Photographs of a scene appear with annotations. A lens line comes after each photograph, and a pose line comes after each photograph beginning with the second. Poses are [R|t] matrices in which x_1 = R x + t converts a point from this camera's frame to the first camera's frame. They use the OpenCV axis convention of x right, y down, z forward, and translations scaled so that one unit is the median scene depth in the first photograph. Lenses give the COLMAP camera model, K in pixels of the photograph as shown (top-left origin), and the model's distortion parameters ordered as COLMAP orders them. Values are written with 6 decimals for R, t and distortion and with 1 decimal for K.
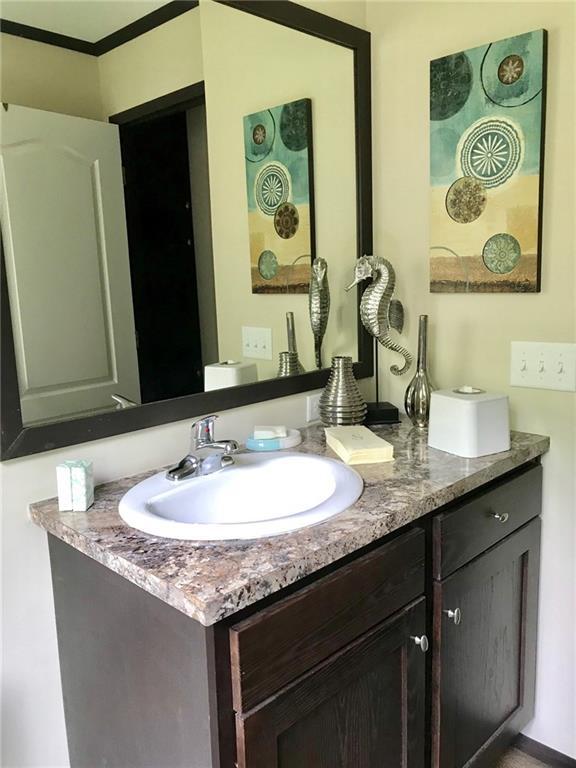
lens RADIAL K [[630.0, 0, 288.2], [0, 630.0, 384.1], [0, 0, 1]] dist [0.014196, -0.026419]
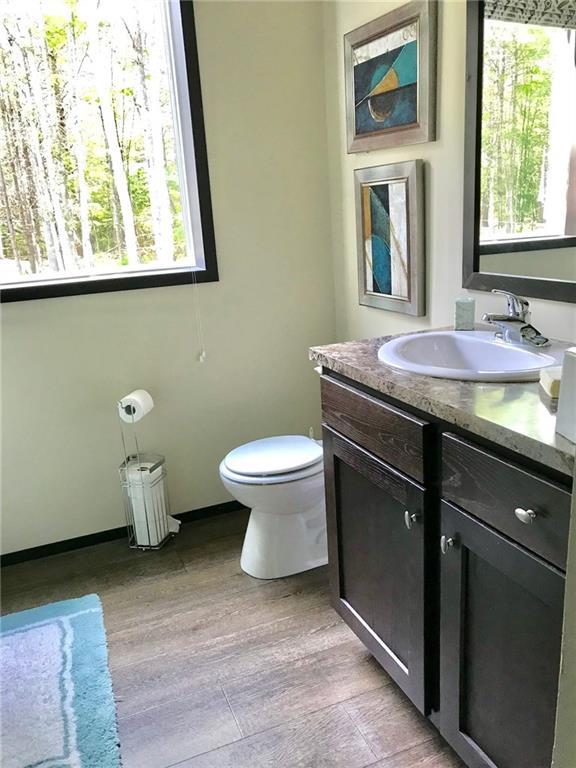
lens RADIAL K [[630.0, 0, 288.1], [0, 630.0, 385.5], [0, 0, 1]] dist [0.014196, -0.026419]
pose [[-0.357041, 0.305745, -0.882633, 1.311877], [-0.094724, 0.928192, 0.359844, -0.205662], [0.929273, 0.212086, -0.302441, 1.188499]]
